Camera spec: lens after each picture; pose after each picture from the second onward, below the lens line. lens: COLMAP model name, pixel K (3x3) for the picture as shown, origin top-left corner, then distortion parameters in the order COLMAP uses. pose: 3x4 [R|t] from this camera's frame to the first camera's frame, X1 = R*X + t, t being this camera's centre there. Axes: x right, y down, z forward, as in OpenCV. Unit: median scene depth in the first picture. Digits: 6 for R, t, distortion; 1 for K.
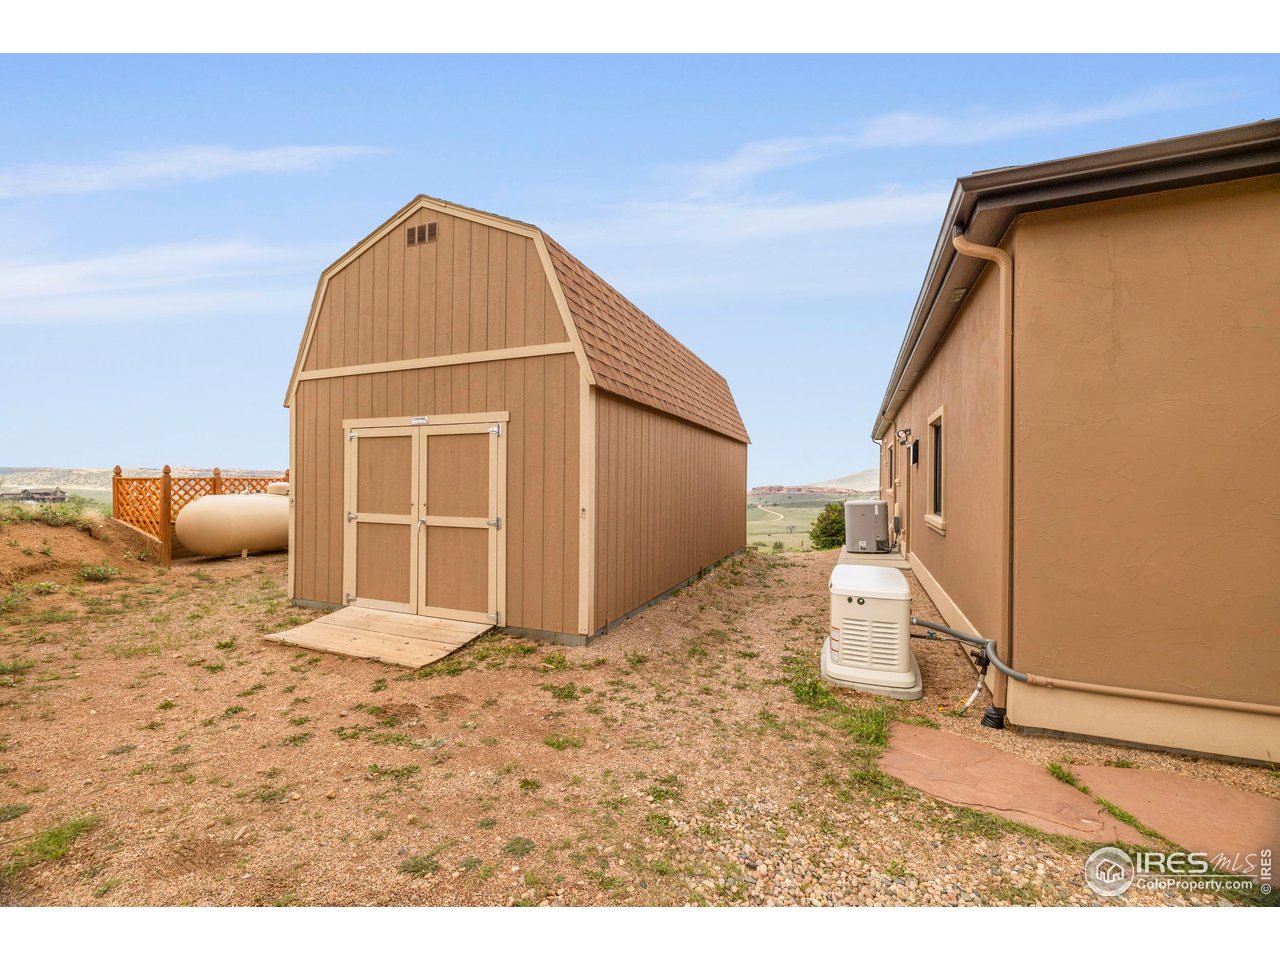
lens RADIAL K [[557.0, 0, 627.2], [0, 557.0, 475.6], [0, 0, 1]] dist [-0.002559, 0.000020]
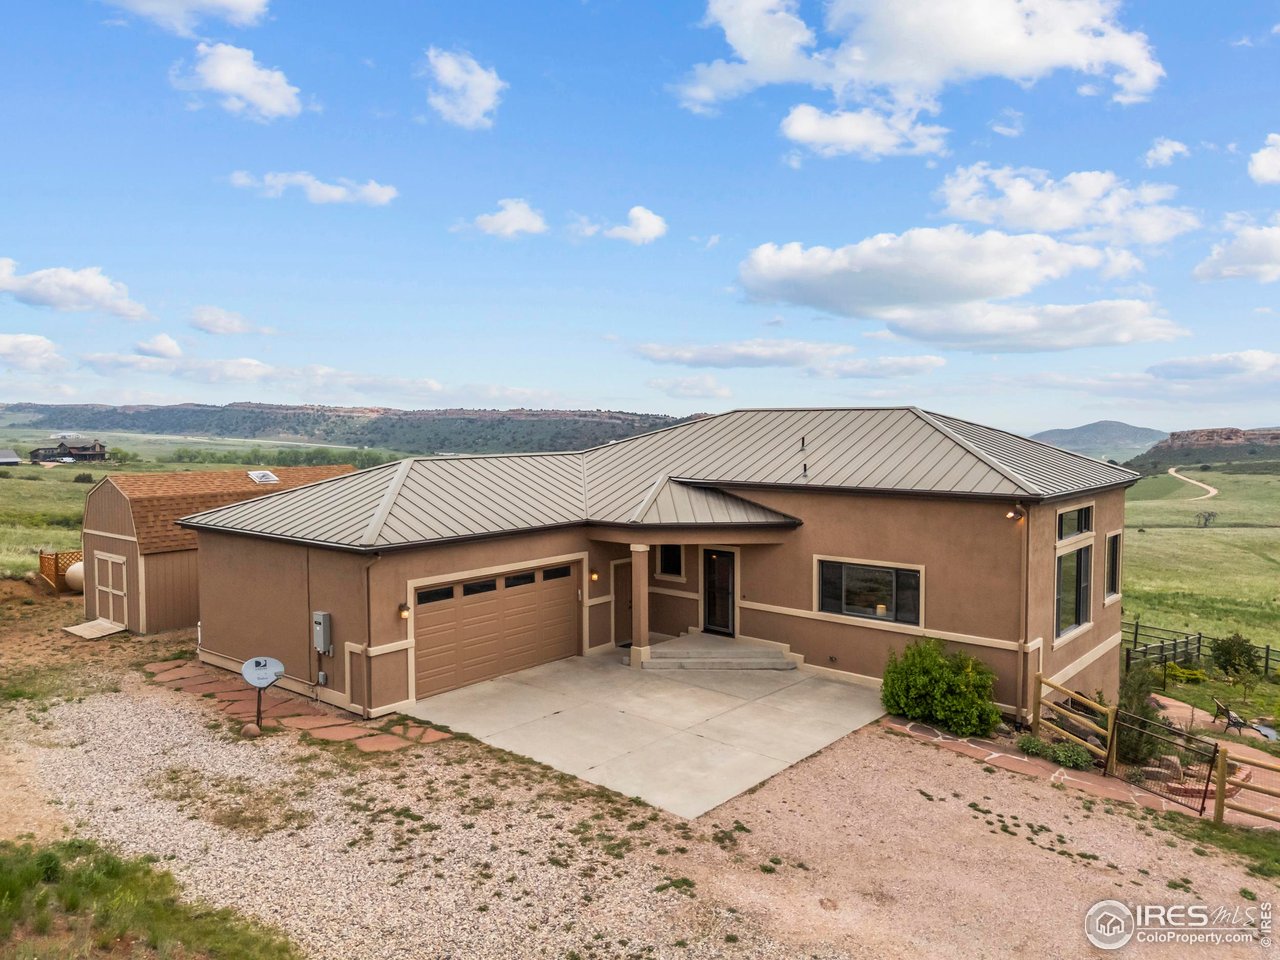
lens RADIAL K [[961.4, 0, 640.0], [0, 961.4, 480.0], [0, 0, 1]] dist [0.002410, 0.001840]
pose [[0.958738, 0.013913, -0.283951, 2.998955], [0.006460, 0.997478, 0.070686, -0.677668], [0.284219, -0.069604, 0.956230, -2.396751]]
